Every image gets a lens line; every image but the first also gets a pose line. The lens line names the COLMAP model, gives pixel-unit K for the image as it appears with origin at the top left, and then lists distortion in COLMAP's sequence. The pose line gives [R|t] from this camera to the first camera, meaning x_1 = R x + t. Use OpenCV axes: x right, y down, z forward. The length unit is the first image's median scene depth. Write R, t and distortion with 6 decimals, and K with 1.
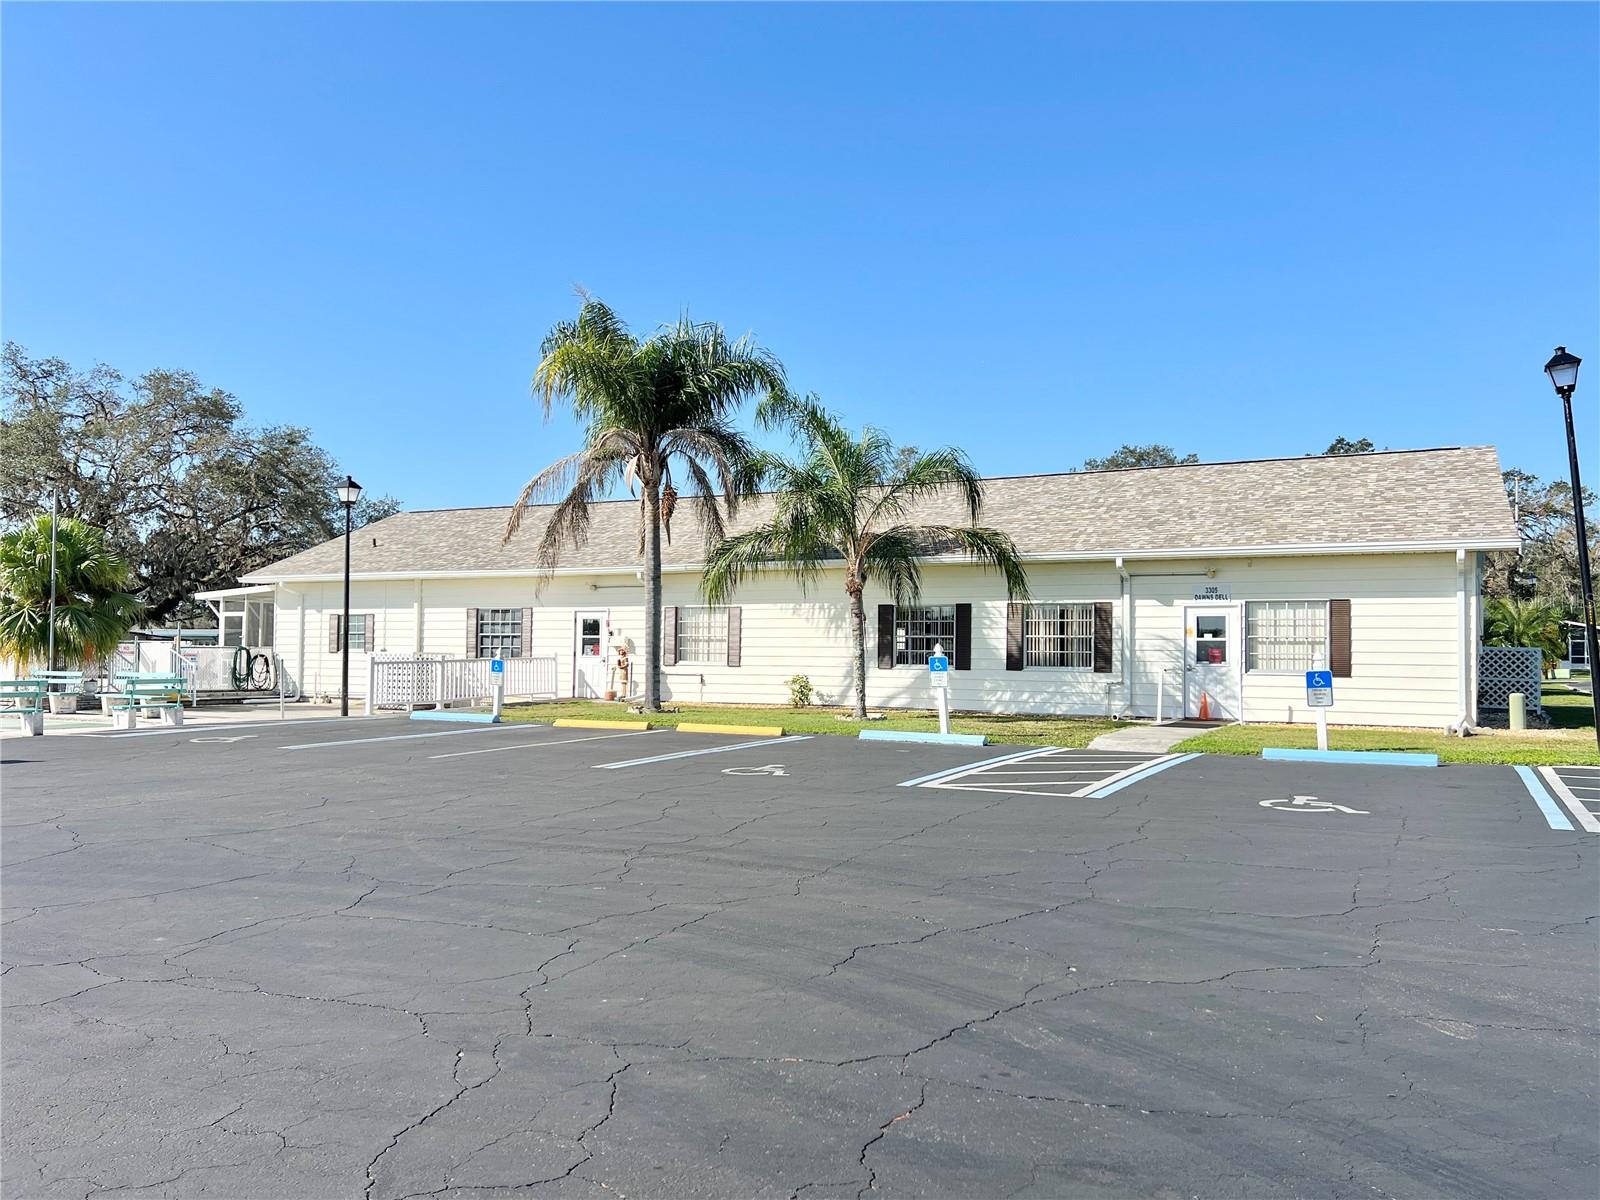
lens RADIAL K [[1206.8, 0, 790.0], [0, 1206.8, 631.3], [0, 0, 1]] dist [0.013238, -0.001007]
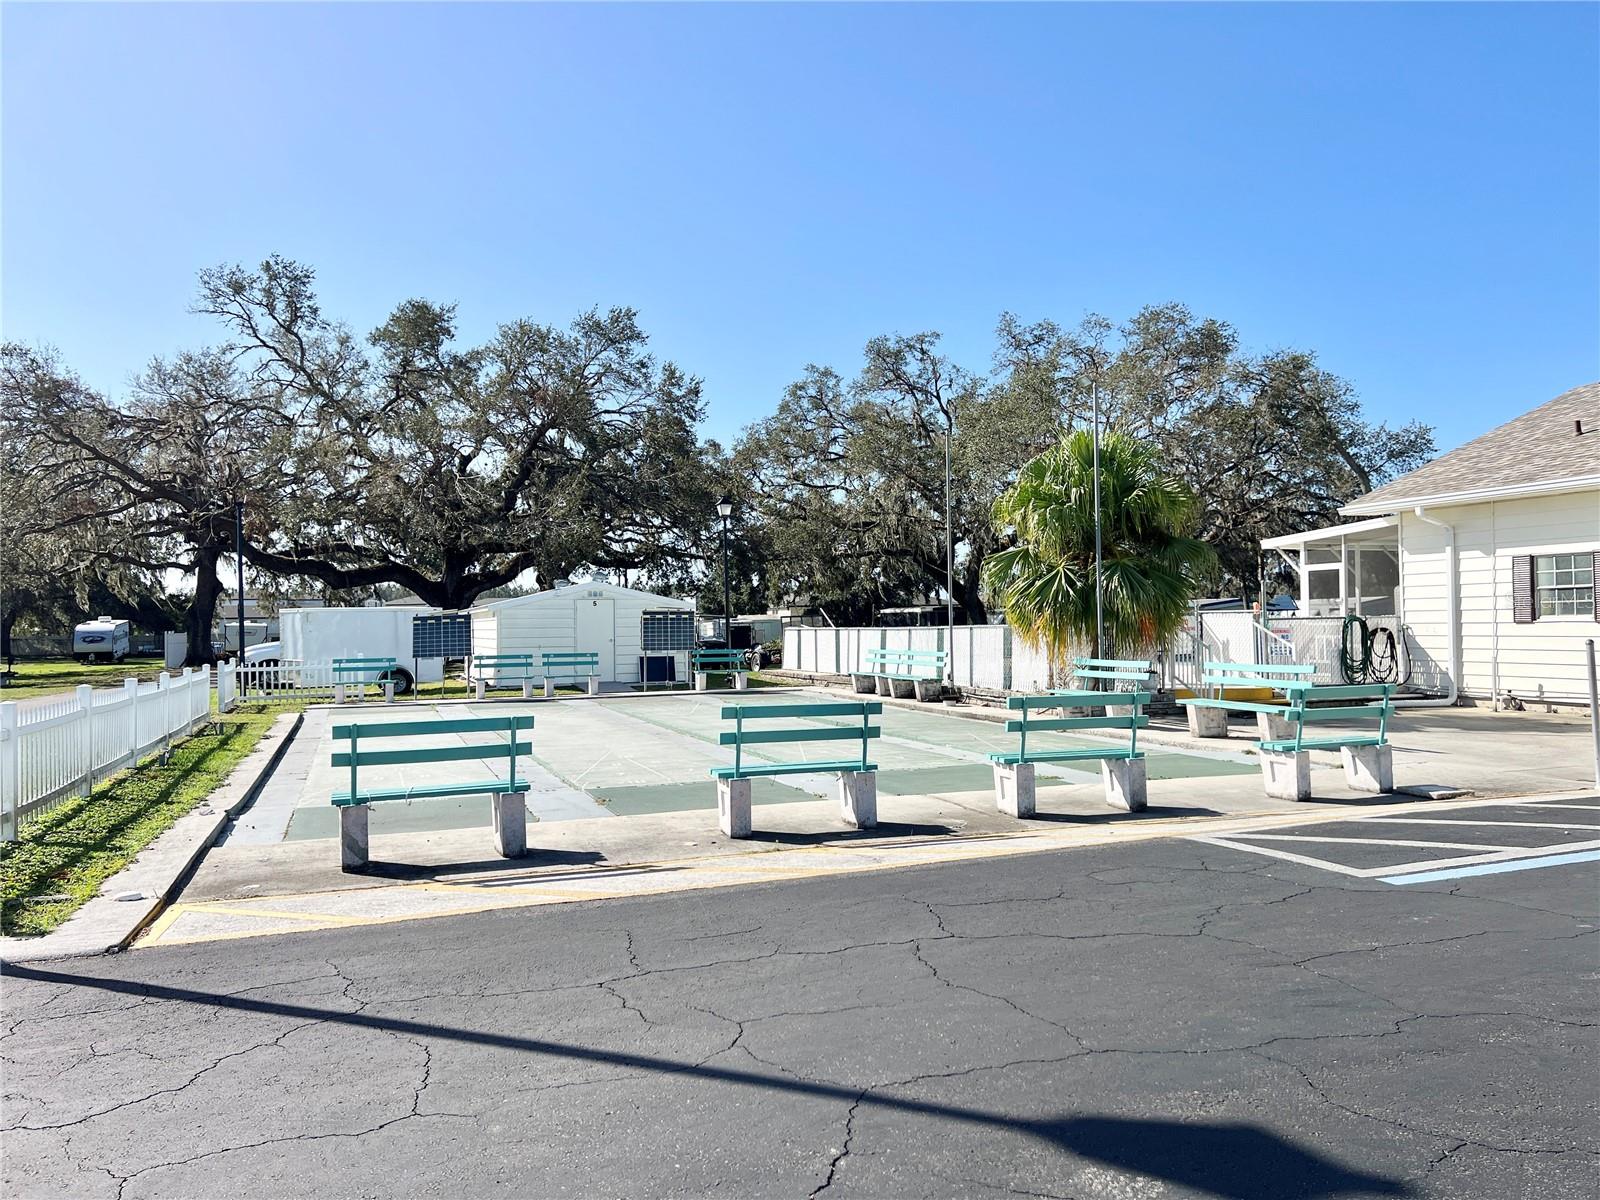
lens RADIAL K [[1206.8, 0, 790.8], [0, 1206.8, 594.4], [0, 0, 1]] dist [0.013238, -0.001007]
pose [[0.733730, -0.036693, -0.678450, -0.238643], [0.033408, 0.999281, -0.017915, 0.003075], [0.678619, -0.009521, 0.734429, 0.336913]]
